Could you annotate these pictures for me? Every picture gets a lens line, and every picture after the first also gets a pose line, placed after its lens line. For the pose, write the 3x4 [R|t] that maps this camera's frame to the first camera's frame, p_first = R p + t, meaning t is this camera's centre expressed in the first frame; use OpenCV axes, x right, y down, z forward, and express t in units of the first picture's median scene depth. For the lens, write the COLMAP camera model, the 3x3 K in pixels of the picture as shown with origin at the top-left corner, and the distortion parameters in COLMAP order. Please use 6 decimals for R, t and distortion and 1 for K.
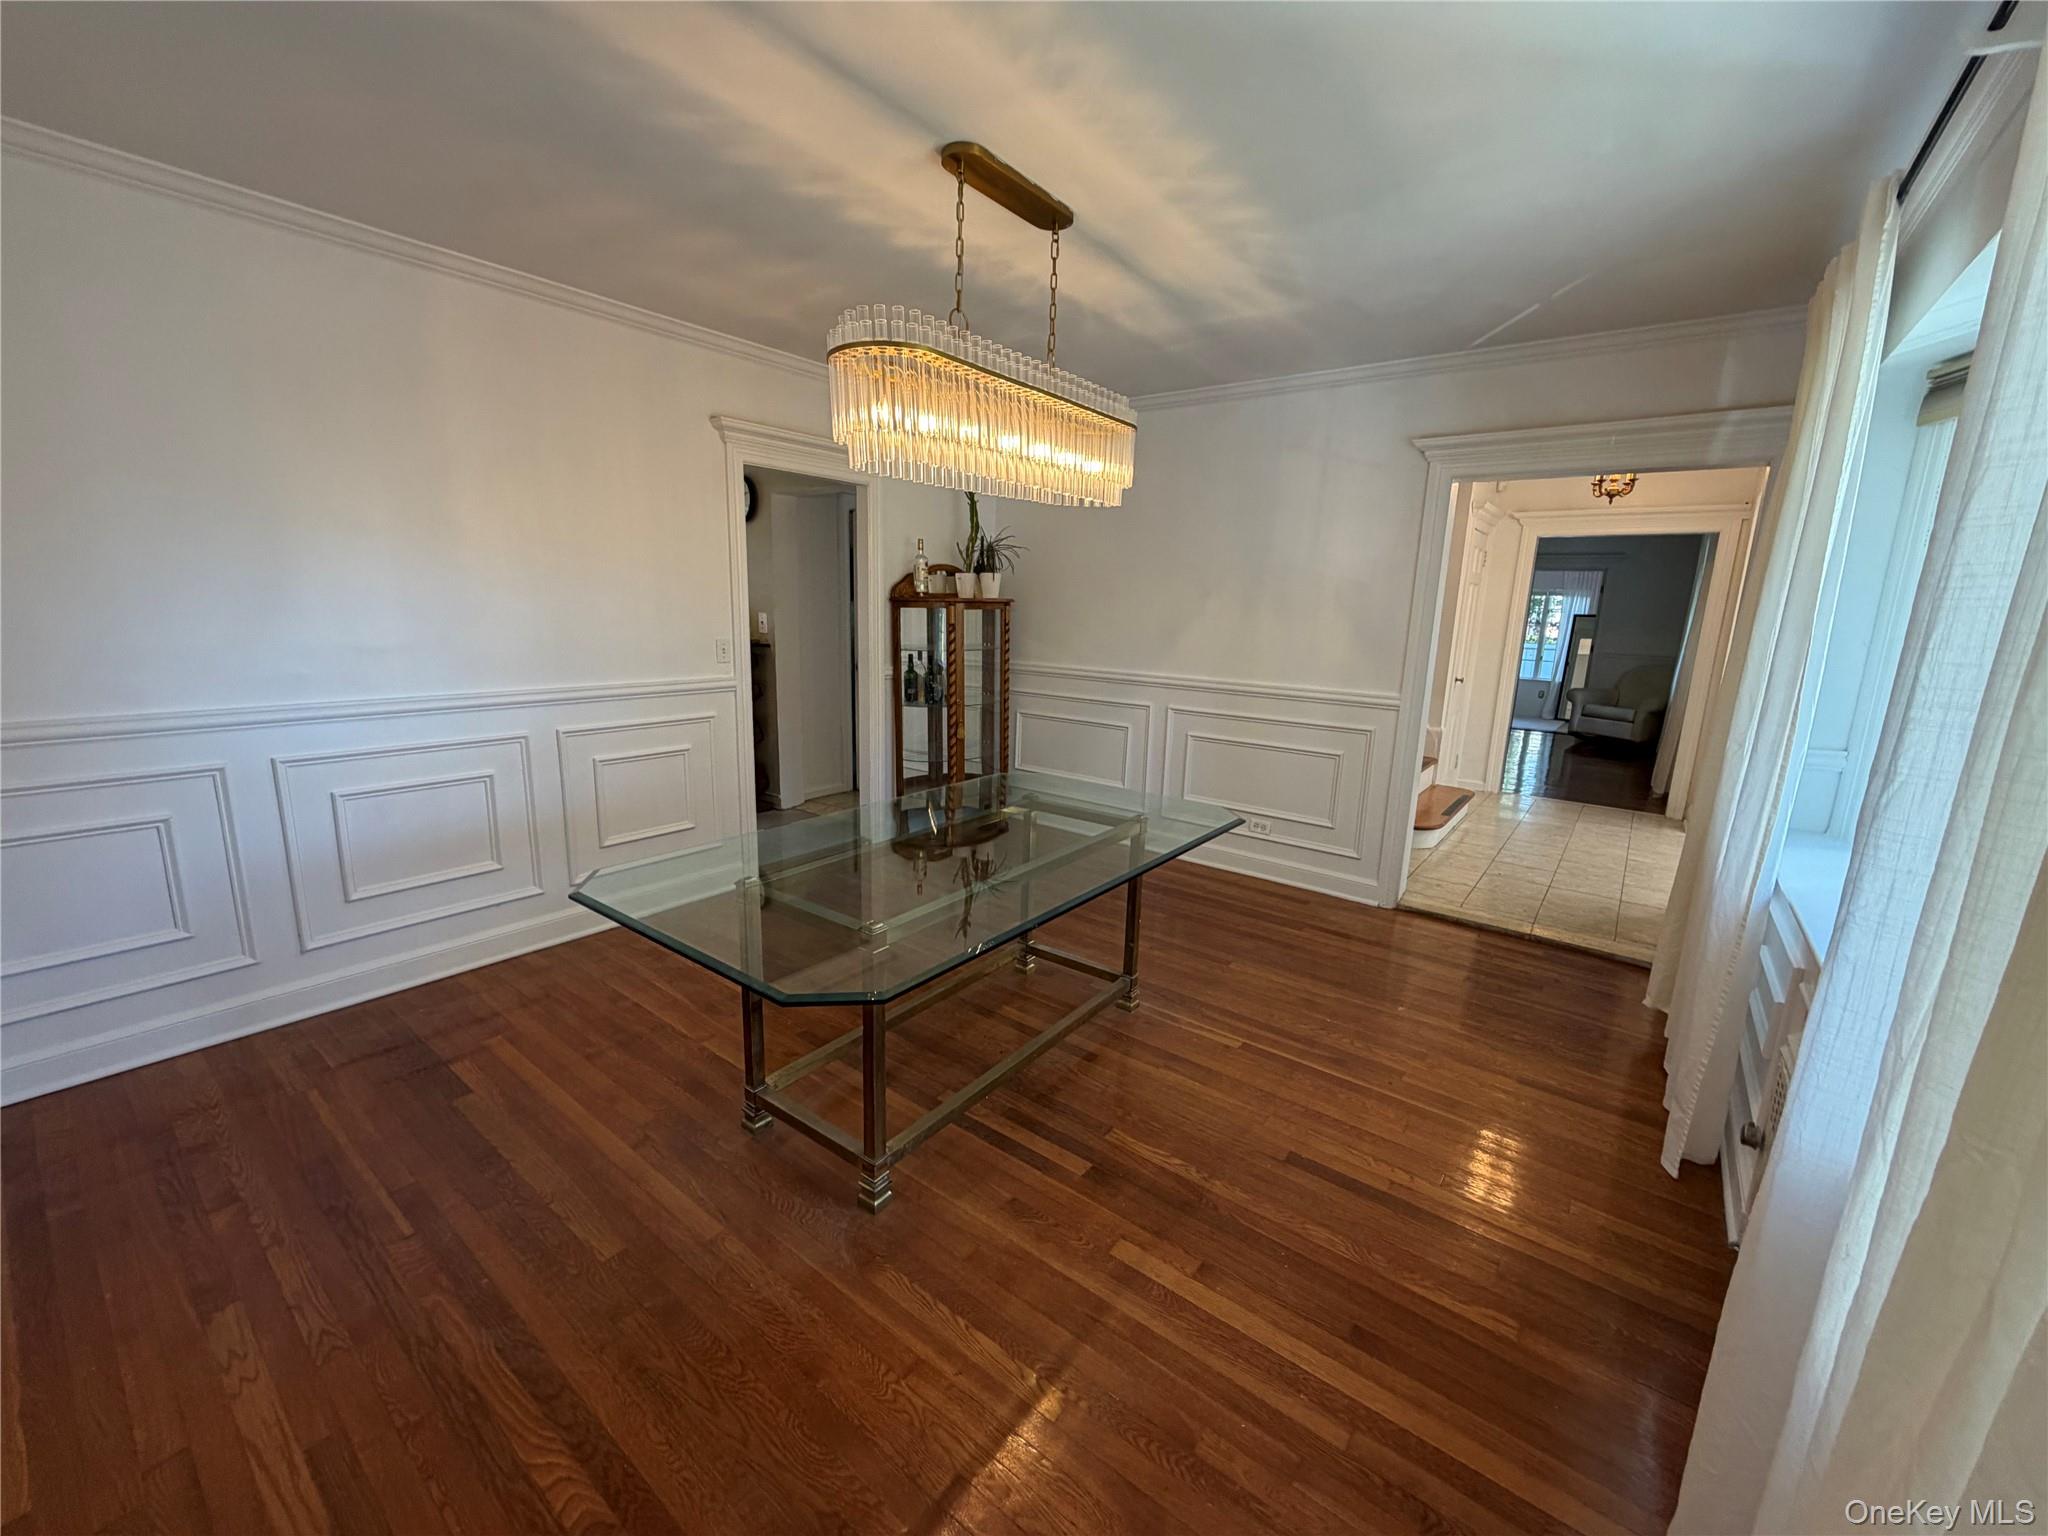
lens RADIAL K [[816.4, 0, 1017.8], [0, 816.4, 766.3], [0, 0, 1]] dist [0.002105, -0.000351]
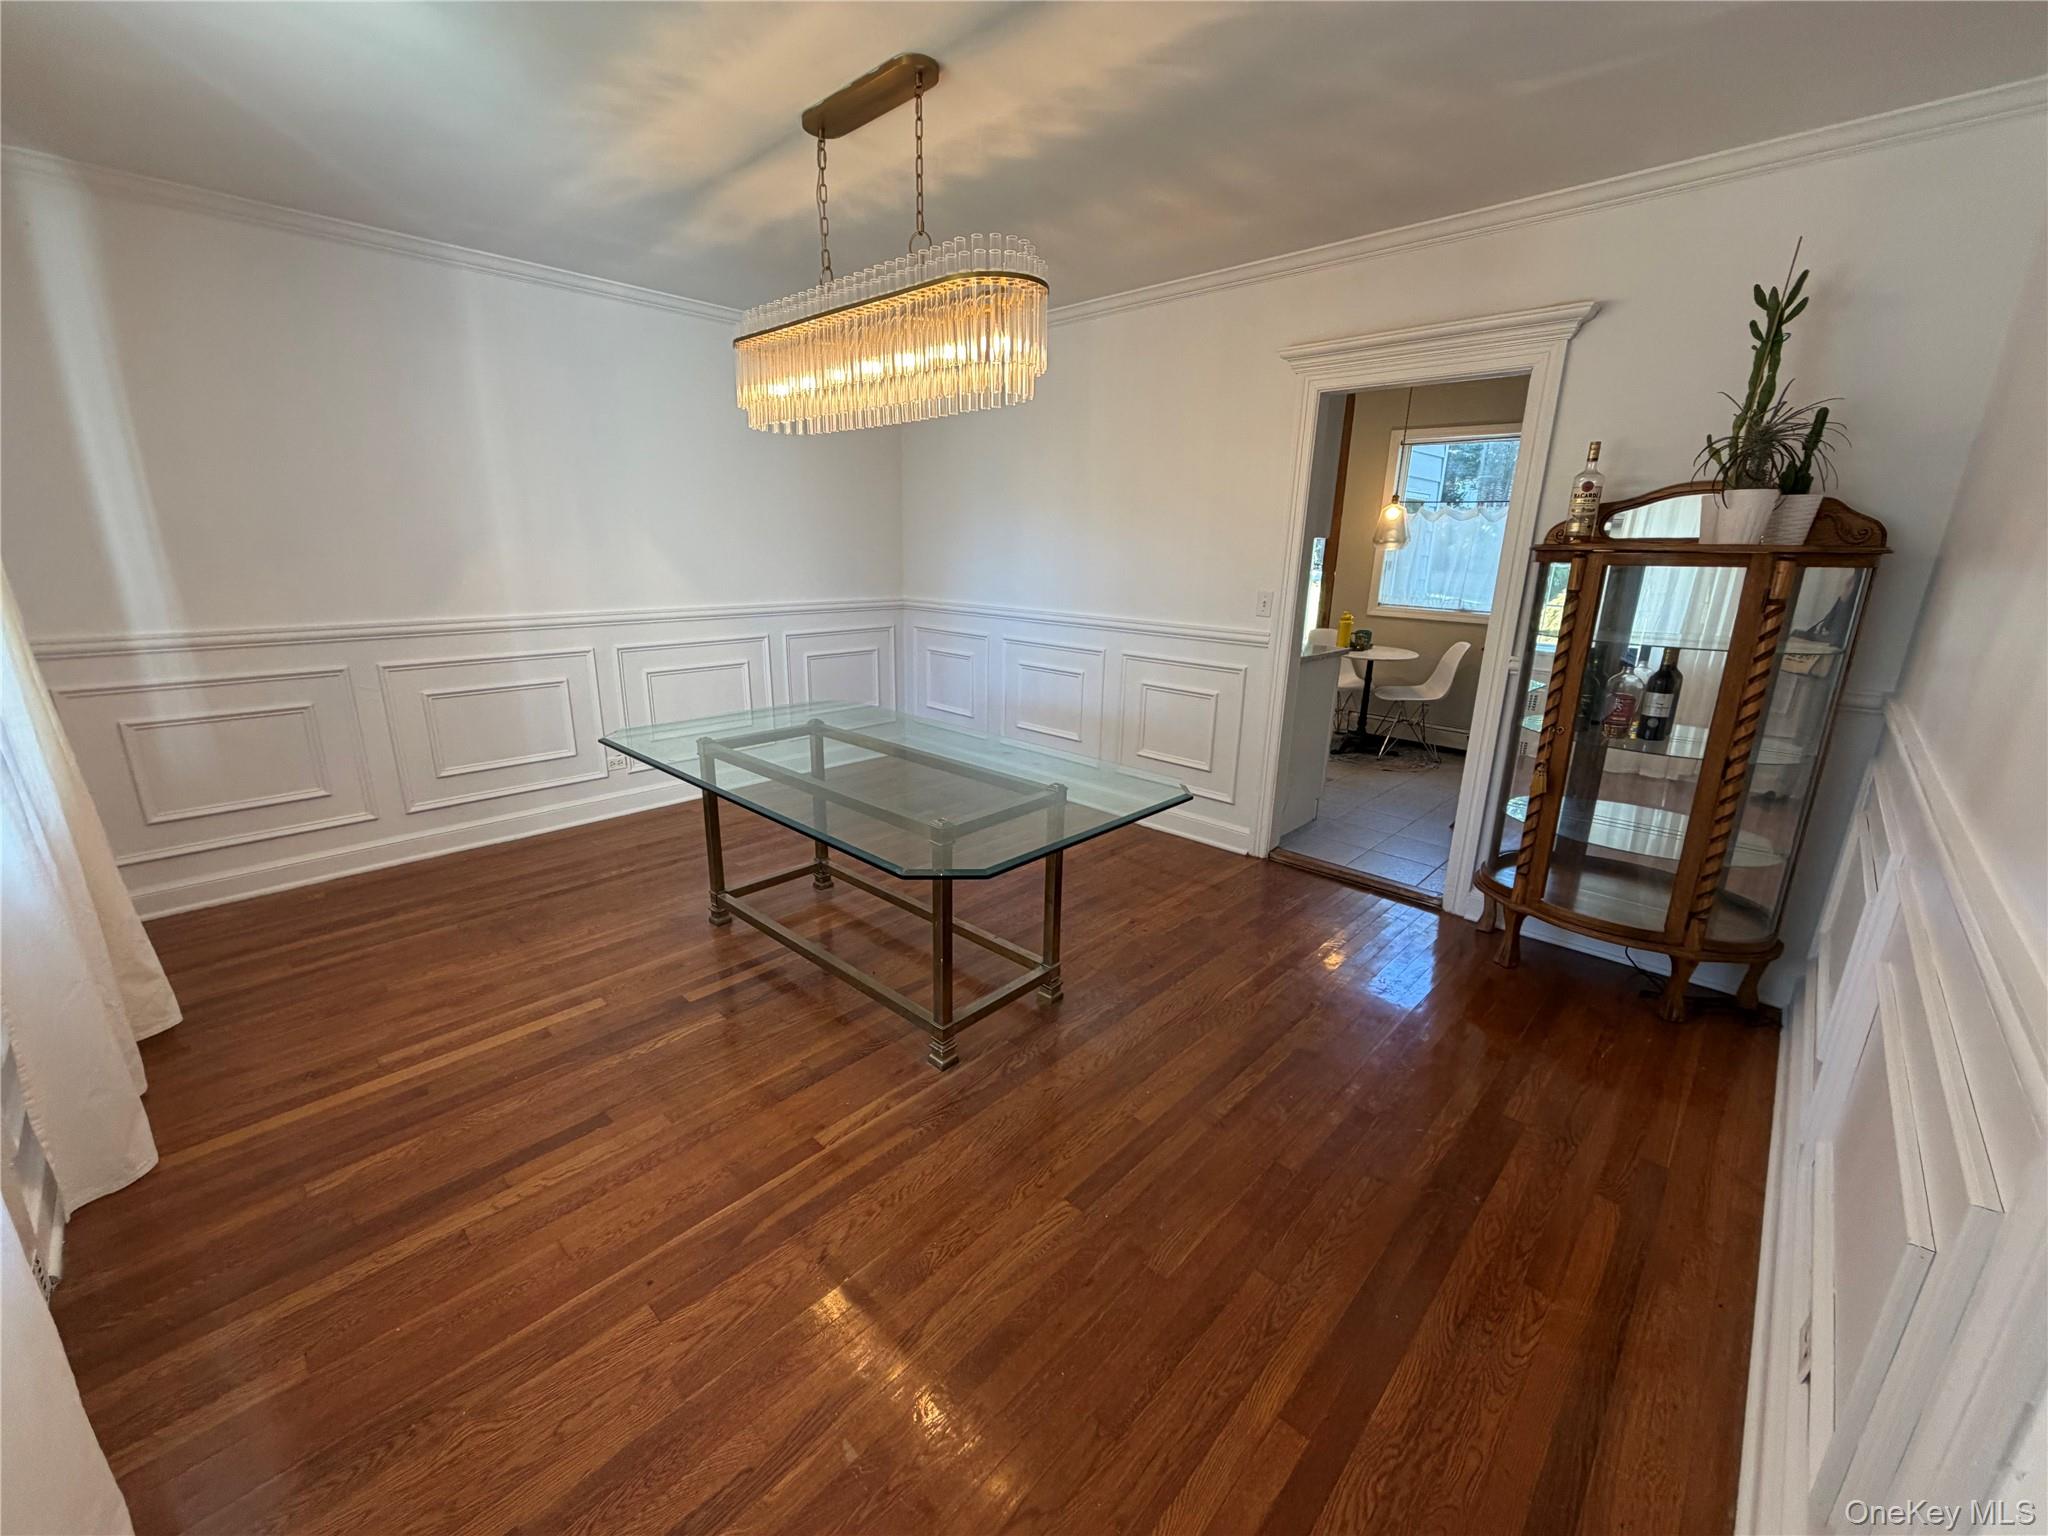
lens RADIAL K [[816.4, 0, 1017.8], [0, 816.4, 766.3], [0, 0, 1]] dist [0.002105, -0.000351]
pose [[-0.100079, 0.242038, -0.965092, 1.037635], [-0.224873, 0.939362, 0.258905, -0.239388], [0.969235, 0.242934, -0.039582, 1.323430]]
